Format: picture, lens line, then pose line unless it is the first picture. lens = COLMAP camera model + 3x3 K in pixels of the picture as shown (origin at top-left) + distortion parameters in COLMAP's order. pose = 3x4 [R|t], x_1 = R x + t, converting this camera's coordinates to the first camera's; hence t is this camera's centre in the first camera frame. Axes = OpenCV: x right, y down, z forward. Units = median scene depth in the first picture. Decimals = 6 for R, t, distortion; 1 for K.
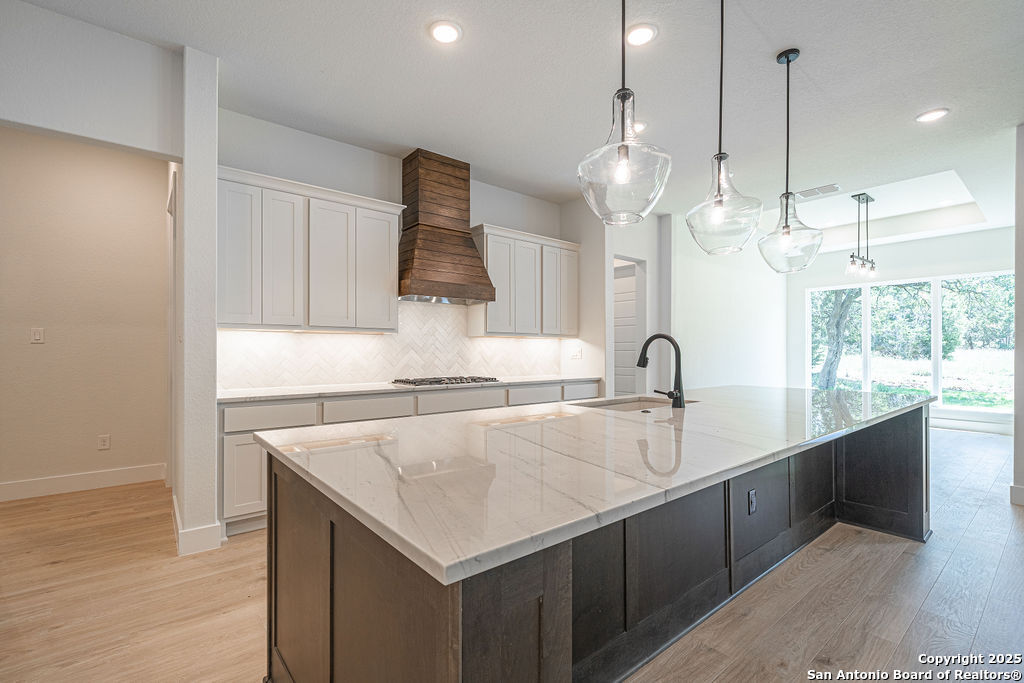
lens RADIAL K [[441.0, 0, 499.4], [0, 441.0, 348.6], [0, 0, 1]] dist [0.001281, -0.000627]
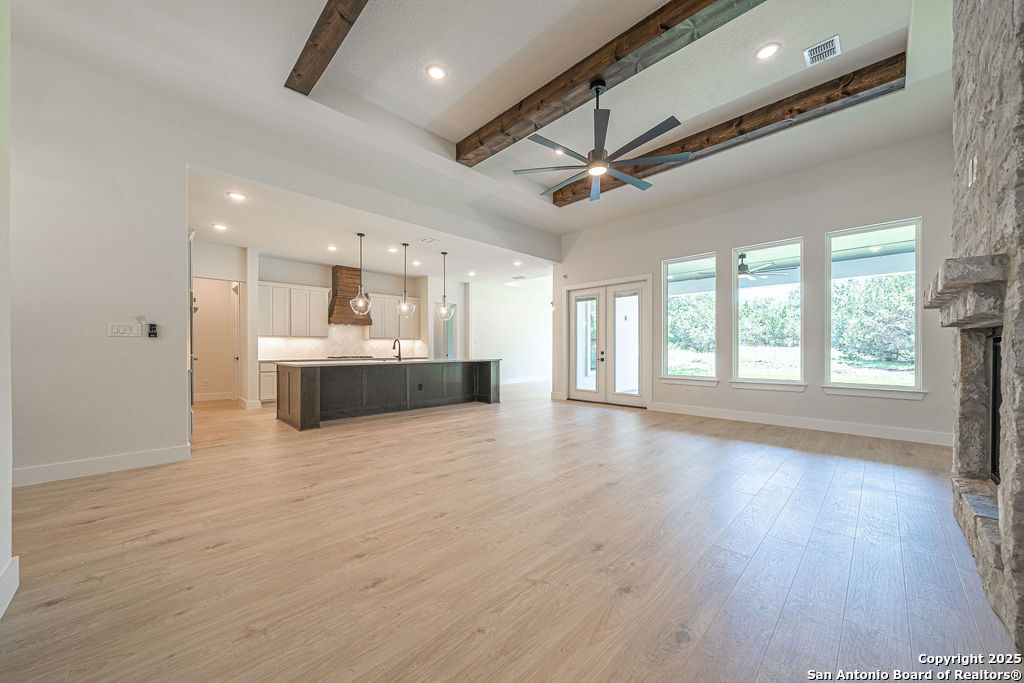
lens RADIAL K [[359.4, 0, 511.4], [0, 359.4, 346.7], [0, 0, 1]] dist [-0.007304, 0.000301]
pose [[0.993199, -0.007124, 0.116213, 0.539292], [0.007564, 0.999966, -0.003350, 0.026210], [-0.116185, 0.004206, 0.993219, -1.103621]]
